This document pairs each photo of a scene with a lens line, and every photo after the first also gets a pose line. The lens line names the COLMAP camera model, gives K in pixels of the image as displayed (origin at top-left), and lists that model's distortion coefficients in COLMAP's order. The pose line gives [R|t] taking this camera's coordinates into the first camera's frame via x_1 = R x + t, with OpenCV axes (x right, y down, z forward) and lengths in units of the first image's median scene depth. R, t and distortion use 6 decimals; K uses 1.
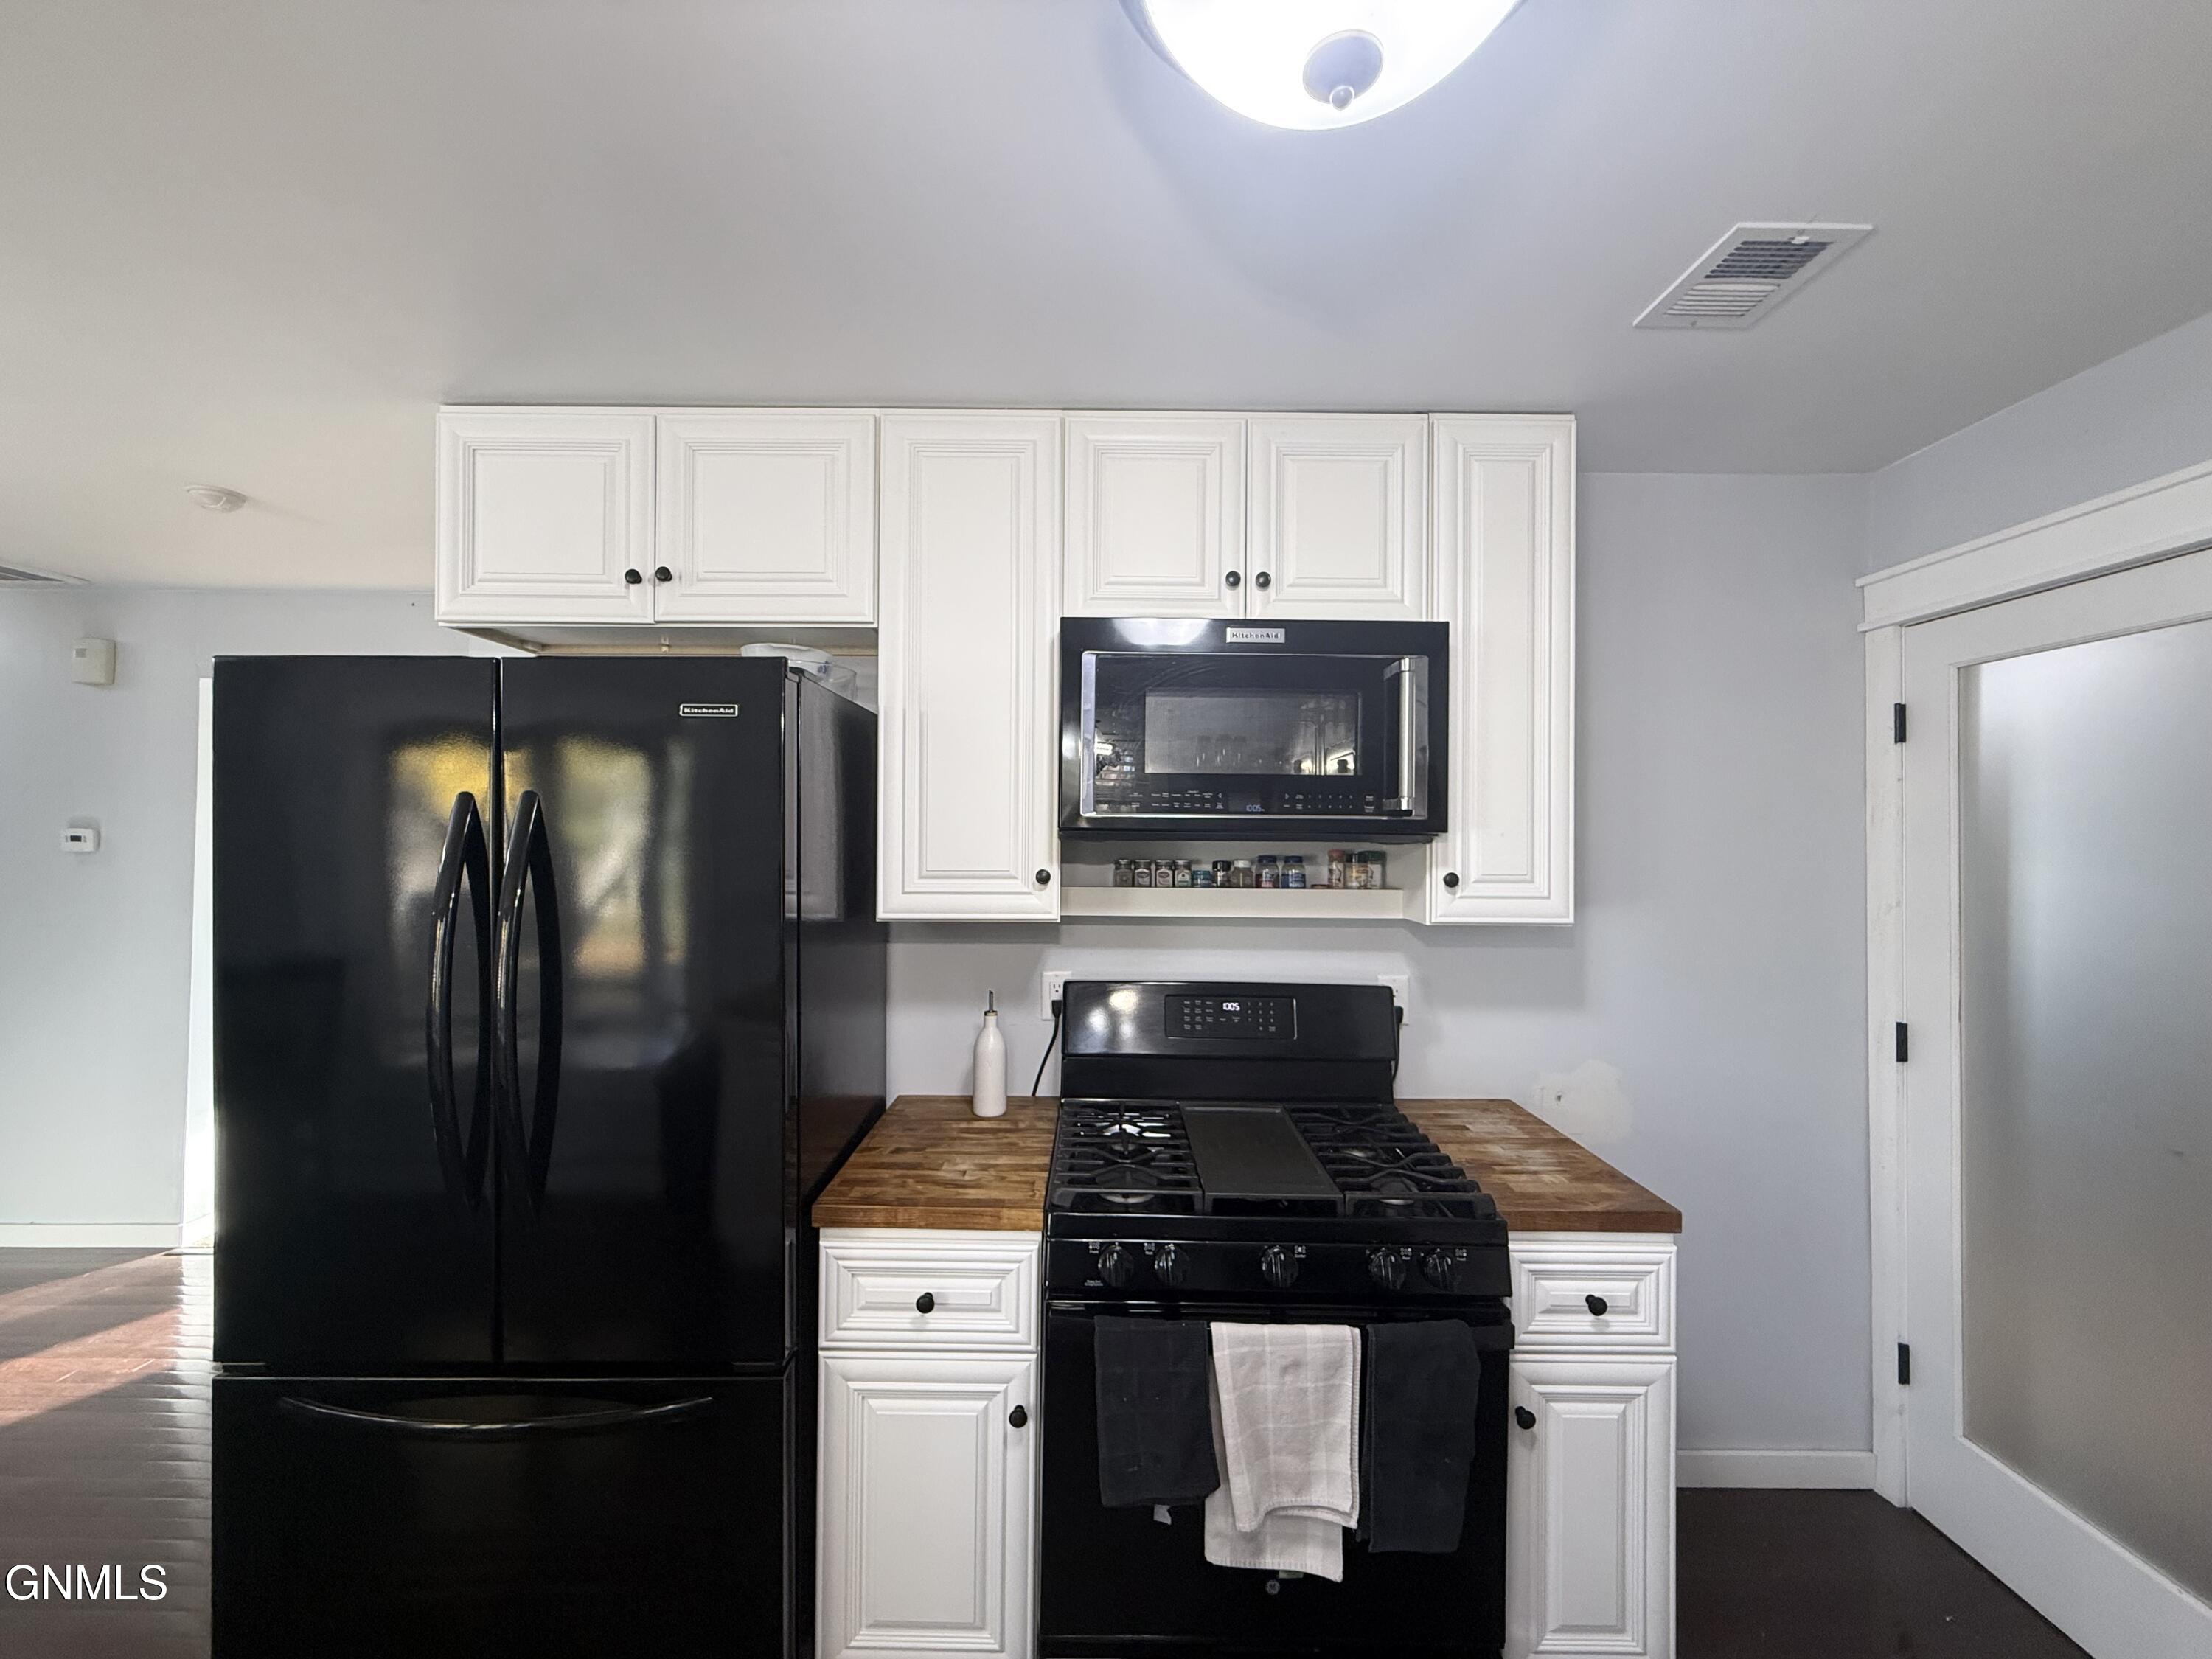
lens RADIAL K [[883.1, 0, 1103.7], [0, 883.1, 826.6], [0, 0, 1]] dist [0.000043, 0.000251]
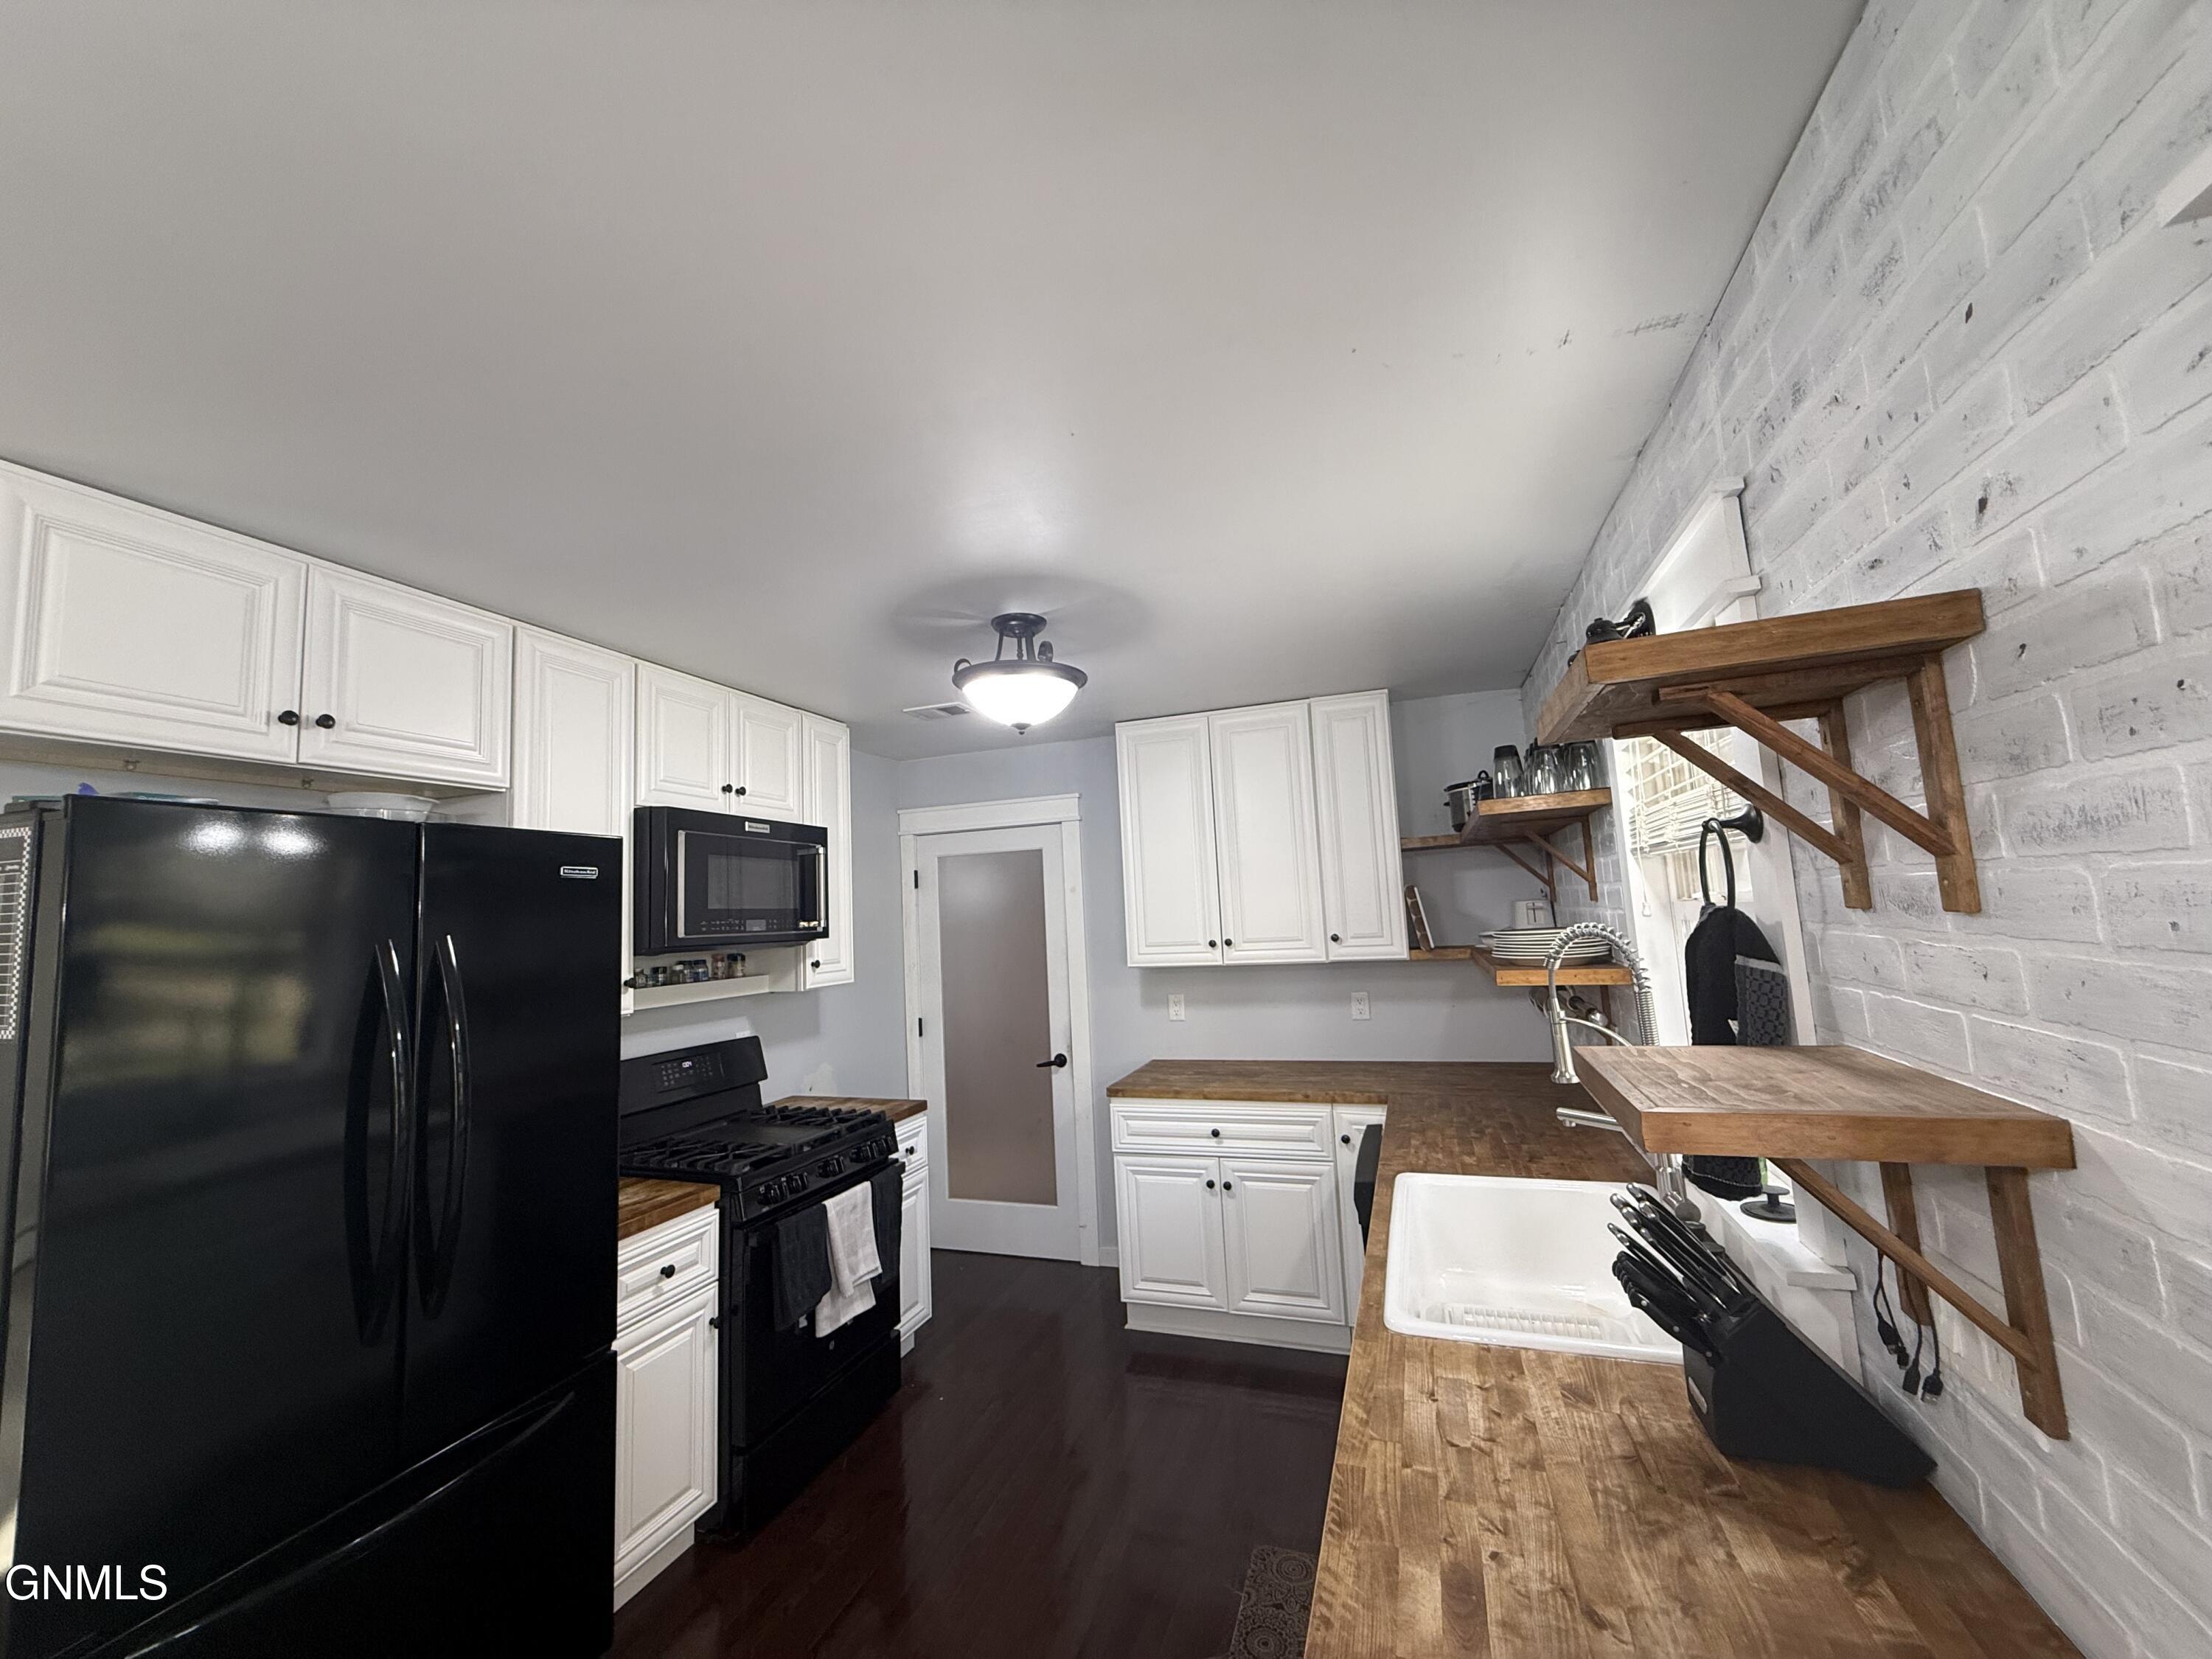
lens RADIAL K [[883.1, 0, 1097.6], [0, 883.1, 825.3], [0, 0, 1]] dist [0.000043, 0.000251]
pose [[0.337478, 0.074625, 0.938371, -1.171022], [0.040817, 0.994755, -0.093789, -0.031746], [-0.940448, 0.069953, 0.332662, -0.187036]]
